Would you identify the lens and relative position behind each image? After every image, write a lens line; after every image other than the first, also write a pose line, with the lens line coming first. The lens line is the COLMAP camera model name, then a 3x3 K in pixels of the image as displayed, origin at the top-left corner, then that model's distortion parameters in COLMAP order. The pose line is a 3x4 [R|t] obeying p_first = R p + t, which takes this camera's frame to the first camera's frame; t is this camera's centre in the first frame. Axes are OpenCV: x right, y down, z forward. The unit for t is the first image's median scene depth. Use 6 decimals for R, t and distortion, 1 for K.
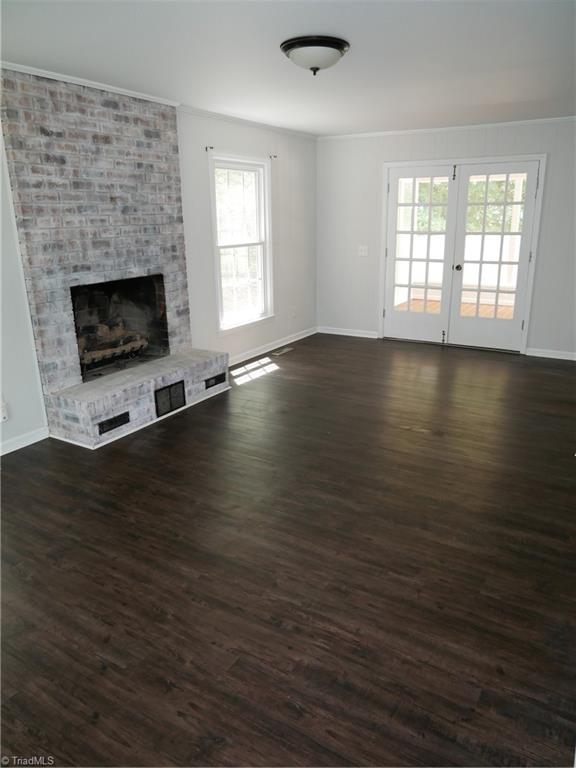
lens RADIAL K [[543.4, 0, 288.2], [0, 543.4, 383.2], [0, 0, 1]] dist [-0.041617, 0.014741]
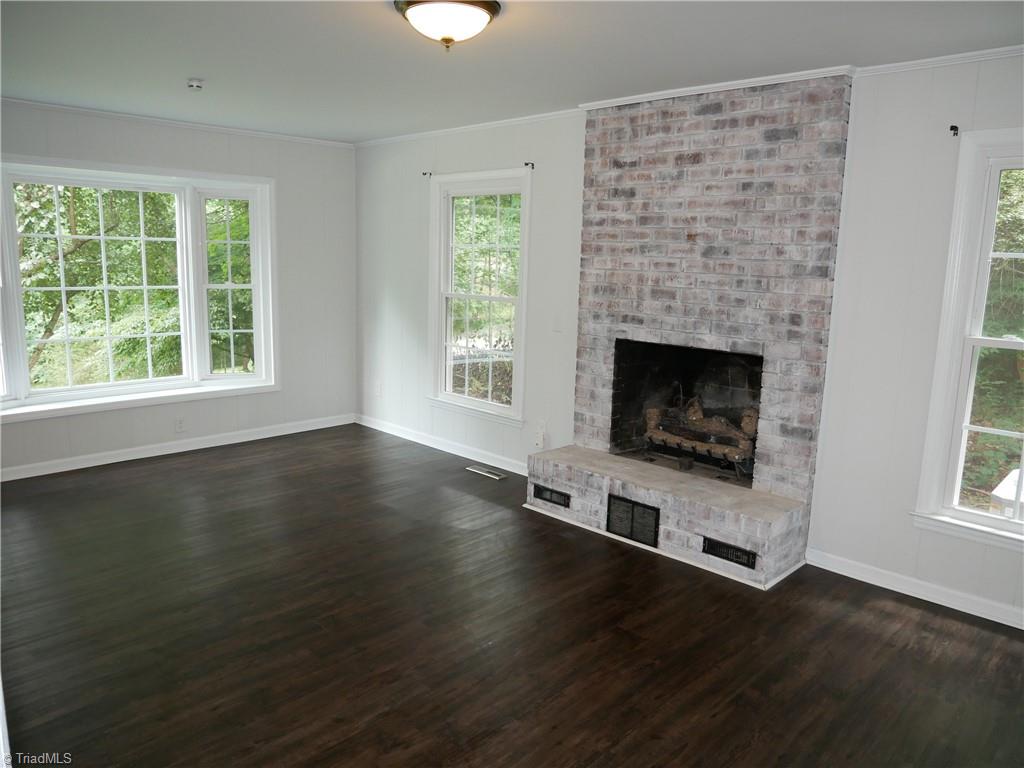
lens RADIAL K [[724.6, 0, 507.0], [0, 724.6, 385.1], [0, 0, 1]] dist [-0.041617, 0.014741]
pose [[-0.231092, 0.181599, -0.955834, 0.709575], [-0.308786, 0.917945, 0.249055, -0.330195], [0.922631, 0.352703, -0.156055, 1.012505]]
